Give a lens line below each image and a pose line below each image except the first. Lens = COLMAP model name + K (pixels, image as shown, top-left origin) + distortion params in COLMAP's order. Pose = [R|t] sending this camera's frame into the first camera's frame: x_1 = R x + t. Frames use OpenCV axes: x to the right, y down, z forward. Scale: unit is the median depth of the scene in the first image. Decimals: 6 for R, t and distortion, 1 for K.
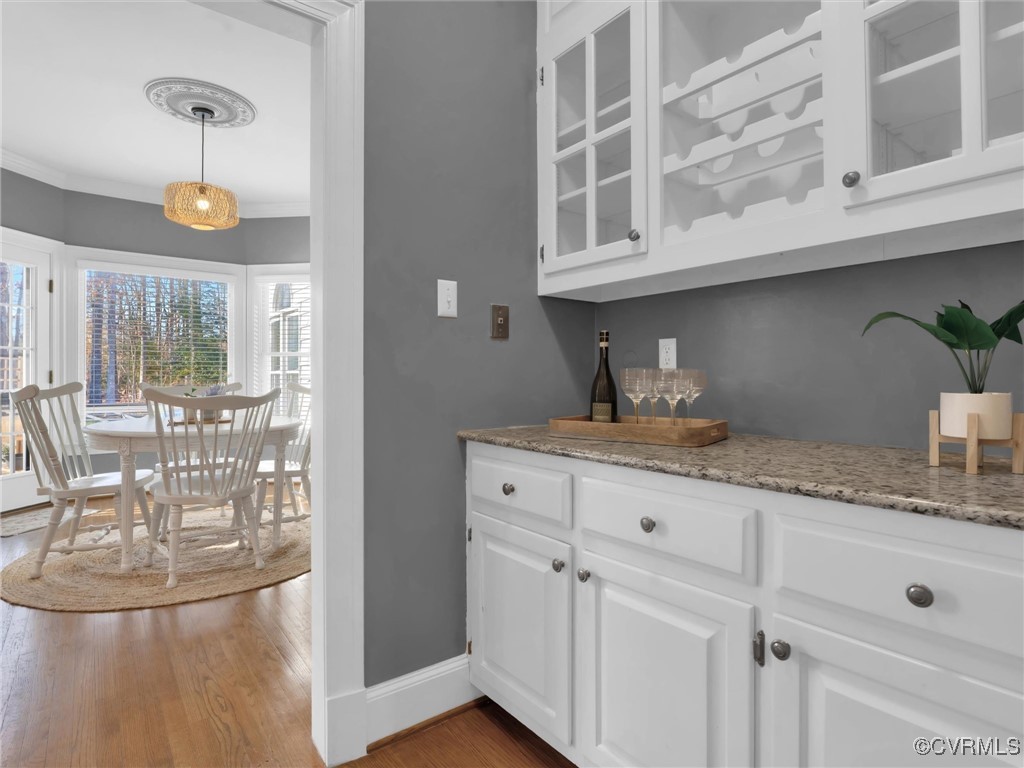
lens RADIAL K [[563.9, 0, 516.4], [0, 563.9, 374.0], [0, 0, 1]] dist [-0.012830, -0.001230]
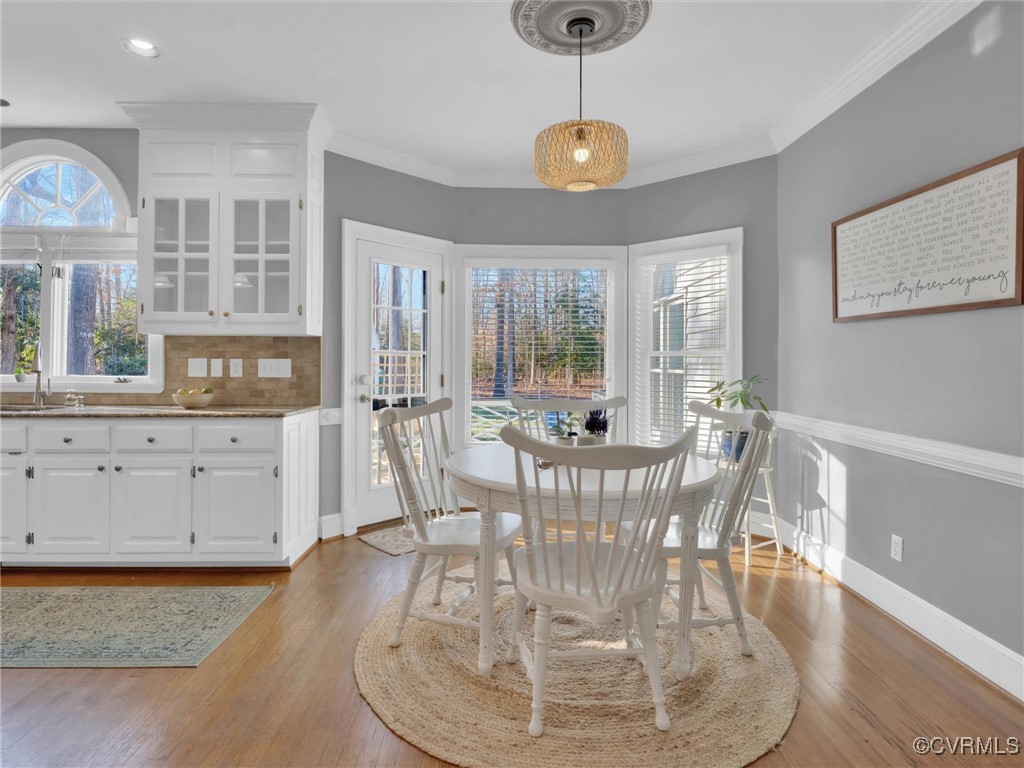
lens RADIAL K [[563.9, 0, 511.6], [0, 563.9, 373.5], [0, 0, 1]] dist [-0.012830, -0.001230]
pose [[0.807706, 0.013994, -0.589419, -0.201032], [-0.000645, 0.999739, 0.022851, -0.038865], [0.589585, -0.018077, 0.807504, 0.359013]]
